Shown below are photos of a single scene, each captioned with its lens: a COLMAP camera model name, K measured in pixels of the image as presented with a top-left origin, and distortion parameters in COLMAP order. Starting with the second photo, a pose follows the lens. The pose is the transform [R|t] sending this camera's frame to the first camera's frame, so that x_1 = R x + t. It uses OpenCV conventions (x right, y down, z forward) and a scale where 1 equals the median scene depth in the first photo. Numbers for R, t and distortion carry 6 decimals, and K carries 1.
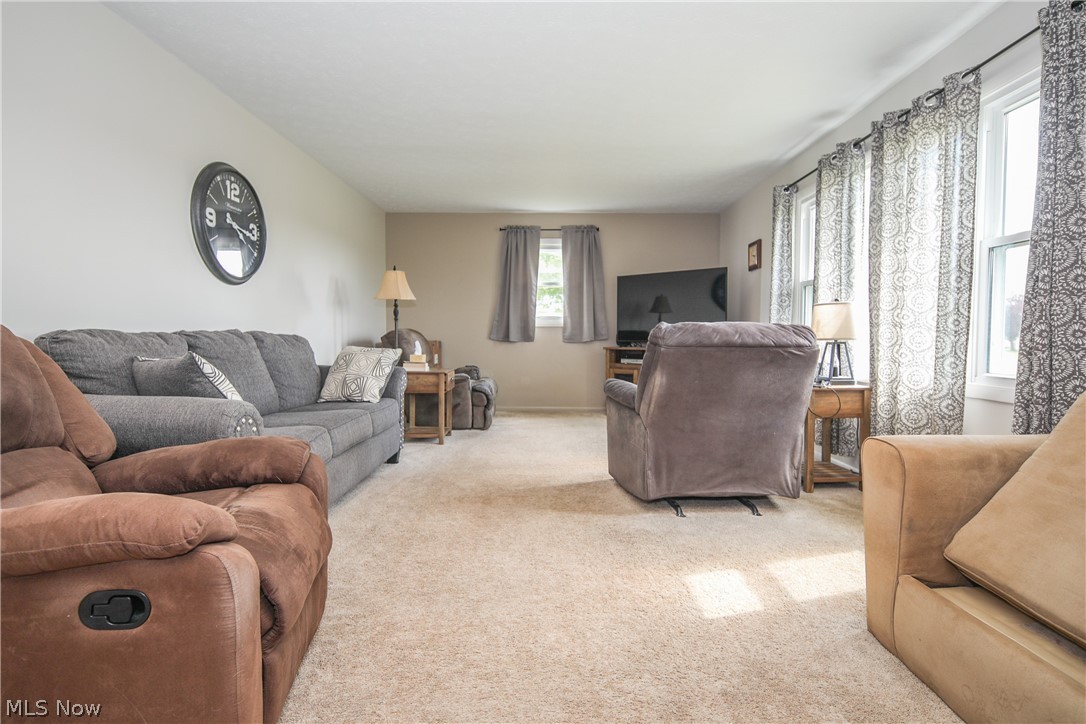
lens RADIAL K [[558.1, 0, 543.0], [0, 558.1, 362.0], [0, 0, 1]] dist [-0.001160, -0.000175]
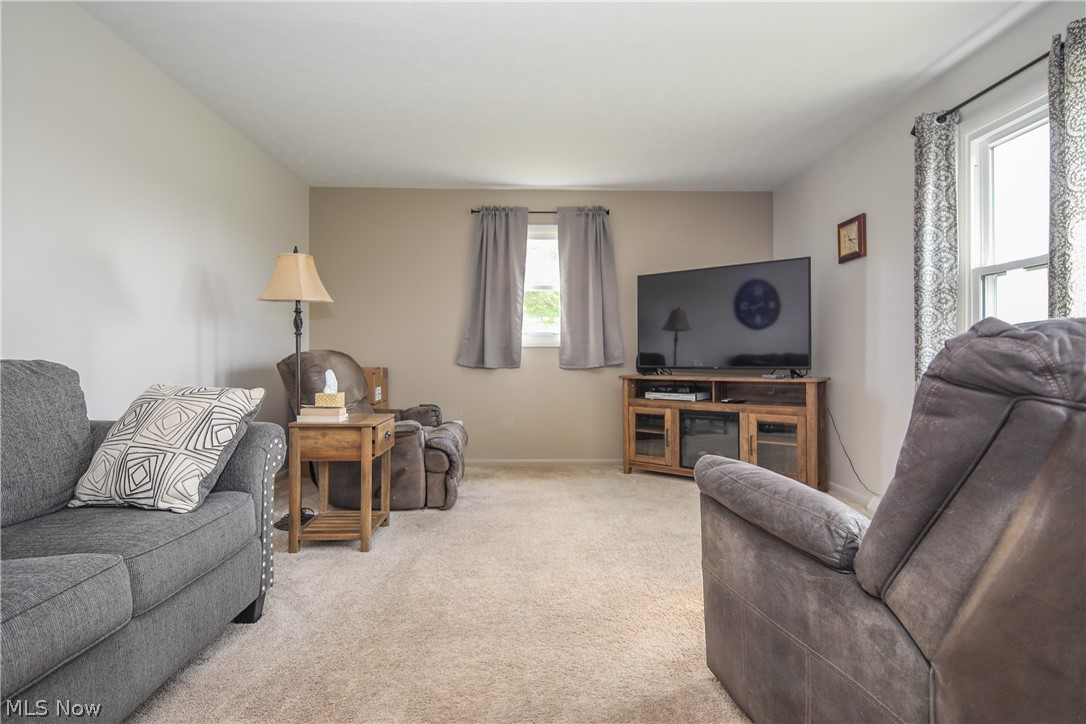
lens RADIAL K [[558.1, 0, 543.0], [0, 558.1, 362.0], [0, 0, 1]] dist [-0.001160, -0.000175]
pose [[0.999042, -0.003699, 0.043605, -0.021651], [0.005493, 0.999140, -0.041103, -0.018376], [-0.043416, 0.041303, 0.998203, 0.359725]]
